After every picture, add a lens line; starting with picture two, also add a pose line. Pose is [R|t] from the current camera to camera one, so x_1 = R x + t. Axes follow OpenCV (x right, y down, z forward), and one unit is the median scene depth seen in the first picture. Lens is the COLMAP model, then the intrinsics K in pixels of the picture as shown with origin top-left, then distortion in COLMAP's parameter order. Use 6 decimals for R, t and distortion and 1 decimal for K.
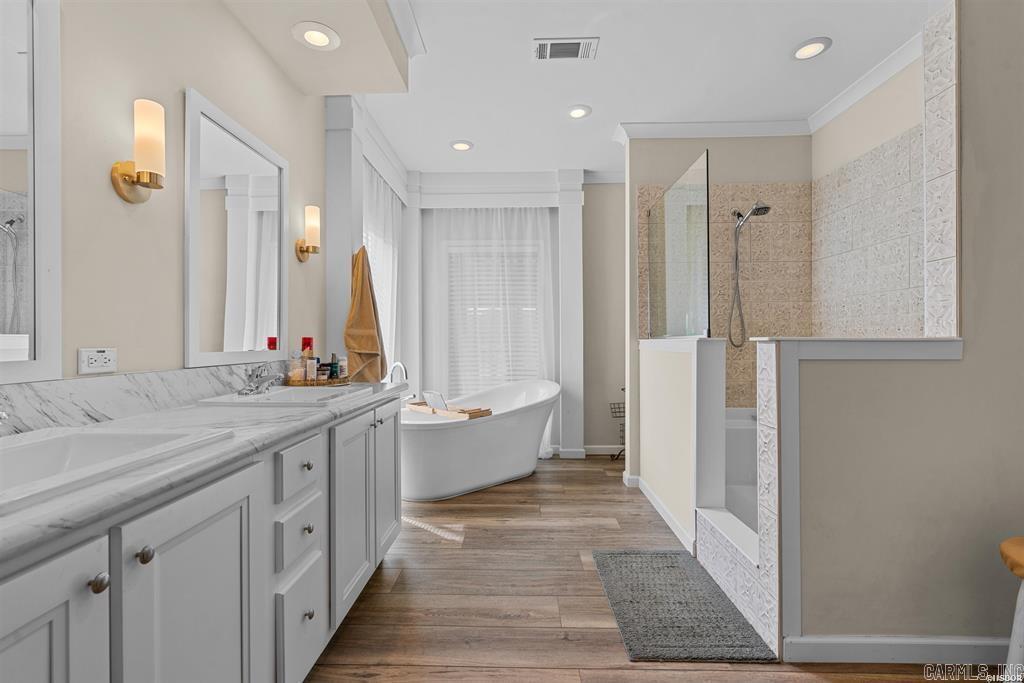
lens RADIAL K [[462.8, 0, 508.9], [0, 462.8, 342.9], [0, 0, 1]] dist [-0.000439, 0.001266]
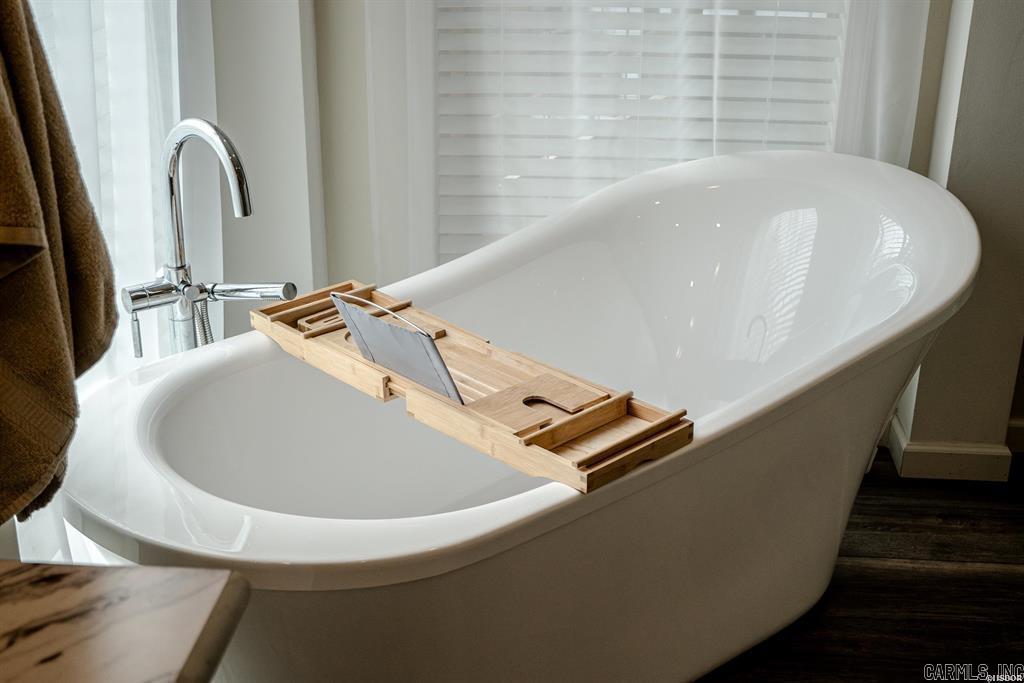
lens RADIAL K [[1287.1, 0, 506.1], [0, 1287.1, 342.6], [0, 0, 1]] dist [0.016615, 0.013857]
pose [[0.999122, 0.025023, -0.033615, -0.097772], [-0.010844, 0.929213, 0.369385, -0.085177], [0.040479, -0.368696, 0.928668, 0.511390]]
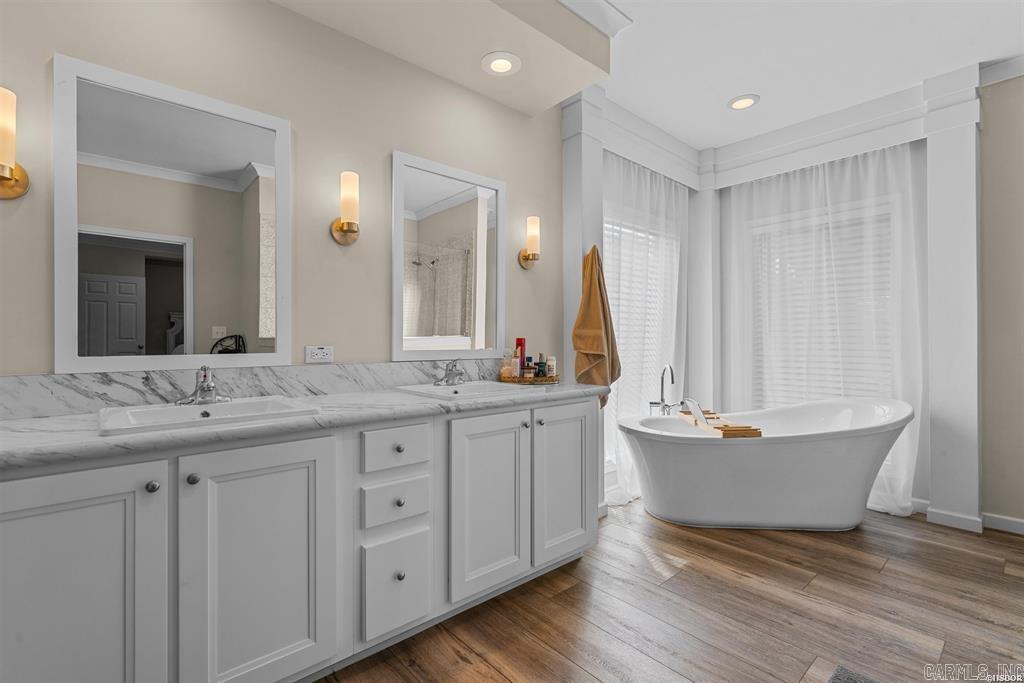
lens RADIAL K [[462.8, 0, 508.9], [0, 462.8, 342.9], [0, 0, 1]] dist [-0.000439, 0.001266]
pose [[0.683839, 0.004791, -0.729617, 0.242043], [-0.004934, 0.999986, 0.001942, -0.001841], [0.729616, 0.002272, 0.683853, 0.160399]]
